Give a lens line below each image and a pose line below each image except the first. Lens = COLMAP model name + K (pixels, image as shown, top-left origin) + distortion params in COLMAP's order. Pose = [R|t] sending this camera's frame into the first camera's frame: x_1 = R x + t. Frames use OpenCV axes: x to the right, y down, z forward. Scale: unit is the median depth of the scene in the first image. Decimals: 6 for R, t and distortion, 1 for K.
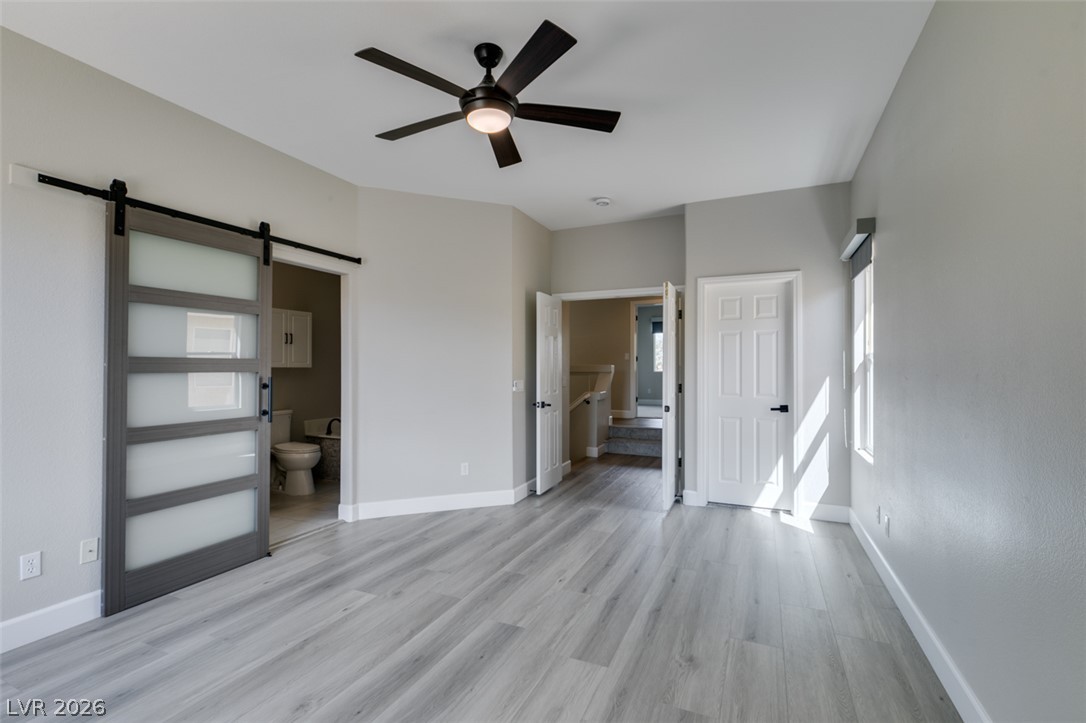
lens RADIAL K [[487.5, 0, 542.0], [0, 487.5, 367.2], [0, 0, 1]] dist [-0.000105, 0.000202]
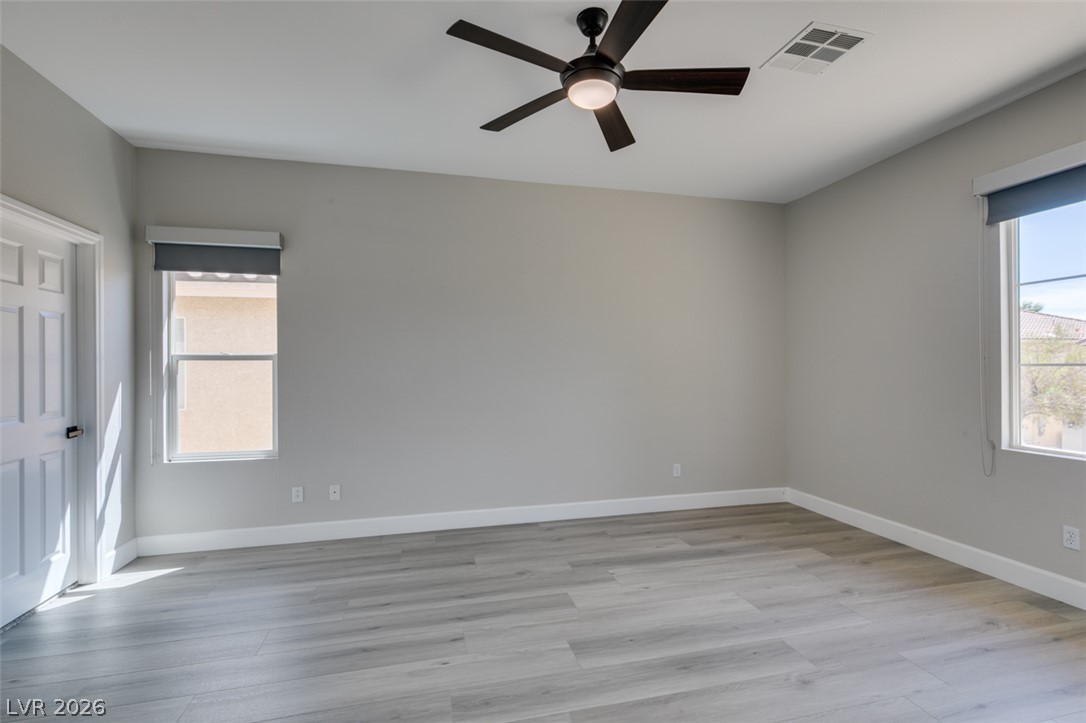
lens RADIAL K [[487.5, 0, 542.0], [0, 487.5, 367.2], [0, 0, 1]] dist [-0.000105, 0.000202]
pose [[-0.622893, 0.010088, 0.782242, -0.739873], [0.006207, 0.999949, -0.007953, 0.011010], [-0.782283, -0.000098, -0.622923, 1.603735]]
